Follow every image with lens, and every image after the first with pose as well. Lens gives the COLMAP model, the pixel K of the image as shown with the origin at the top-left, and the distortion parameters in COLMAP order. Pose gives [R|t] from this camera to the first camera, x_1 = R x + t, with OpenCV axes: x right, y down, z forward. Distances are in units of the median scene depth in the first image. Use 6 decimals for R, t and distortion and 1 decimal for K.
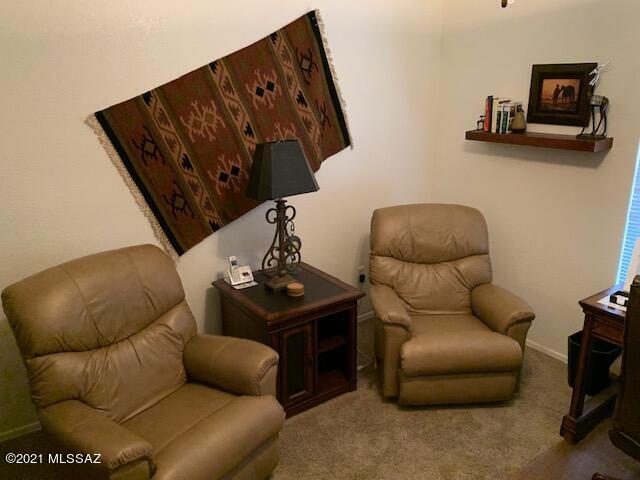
lens RADIAL K [[491.6, 0, 318.8], [0, 491.6, 237.8], [0, 0, 1]] dist [0.034813, -0.047778]
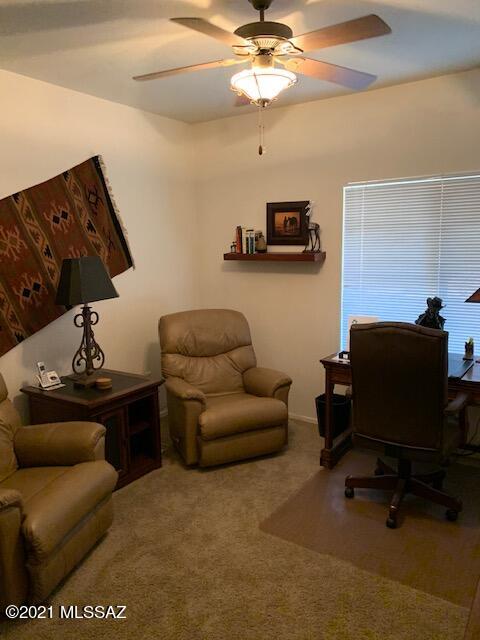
lens RADIAL K [[491.6, 0, 240.6], [0, 491.6, 318.7], [0, 0, 1]] dist [0.034813, -0.047778]
pose [[0.934223, -0.066191, 0.350495, -0.138624], [0.111756, 0.987472, -0.111394, 0.115499], [-0.338731, 0.143237, 0.929916, -0.200870]]
